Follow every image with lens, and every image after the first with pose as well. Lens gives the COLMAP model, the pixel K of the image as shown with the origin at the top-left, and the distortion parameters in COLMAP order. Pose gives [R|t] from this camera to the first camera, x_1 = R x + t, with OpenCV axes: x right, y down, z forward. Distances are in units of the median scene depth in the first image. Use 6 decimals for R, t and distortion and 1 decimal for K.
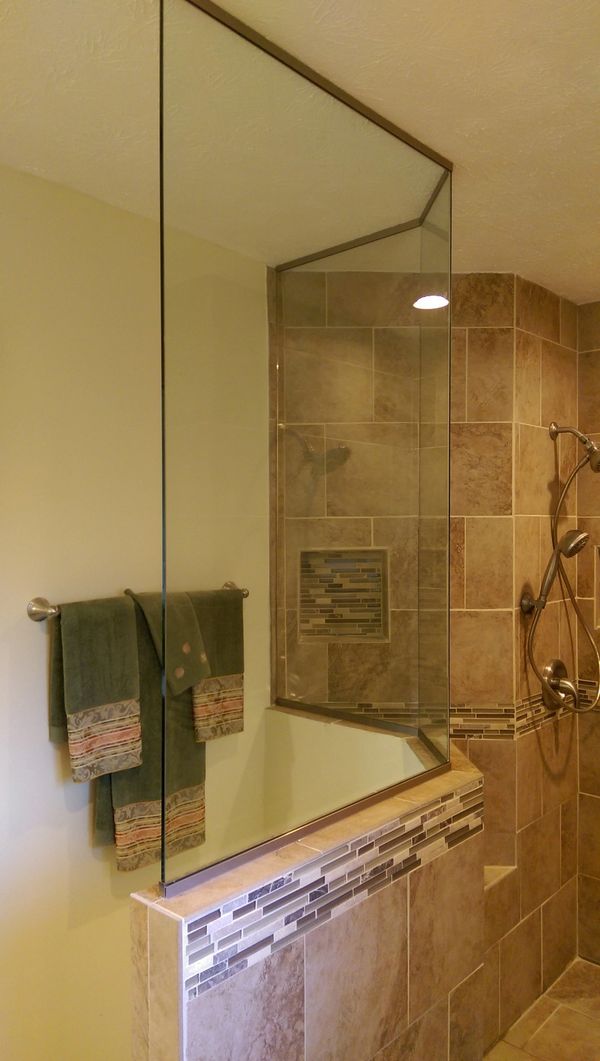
lens RADIAL K [[750.5, 0, 299.9], [0, 750.5, 534.8], [0, 0, 1]] dist [0.087257, -0.117167]
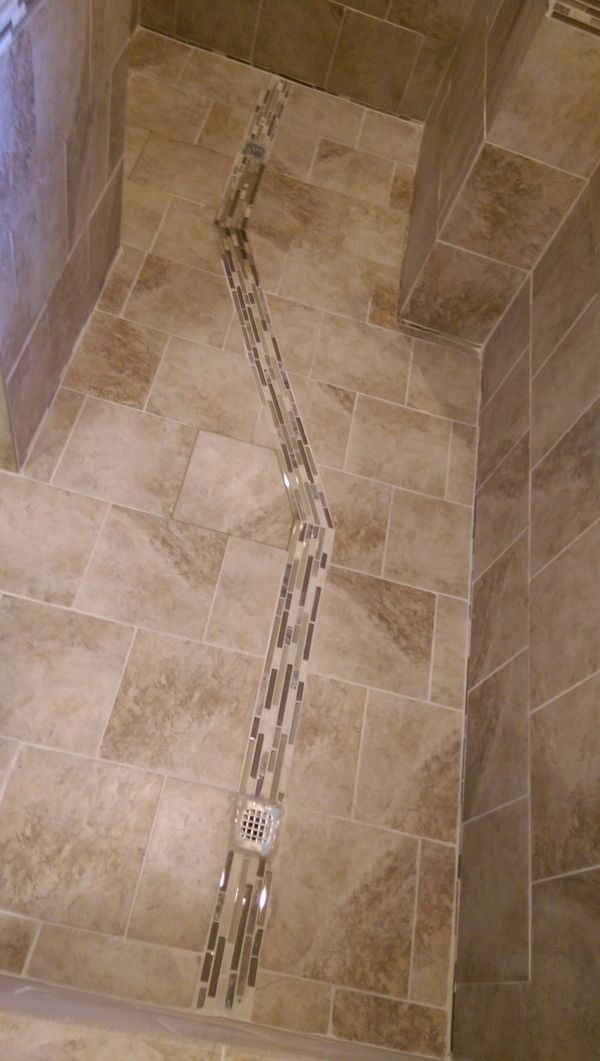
lens RADIAL K [[750.5, 0, 304.2], [0, 750.5, 538.1], [0, 0, 1]] dist [0.087257, -0.117167]
pose [[0.815463, -0.360494, 0.452840, -0.196849], [-0.238494, 0.503592, 0.830371, -0.009643], [-0.527391, -0.785136, 0.324685, -0.000018]]
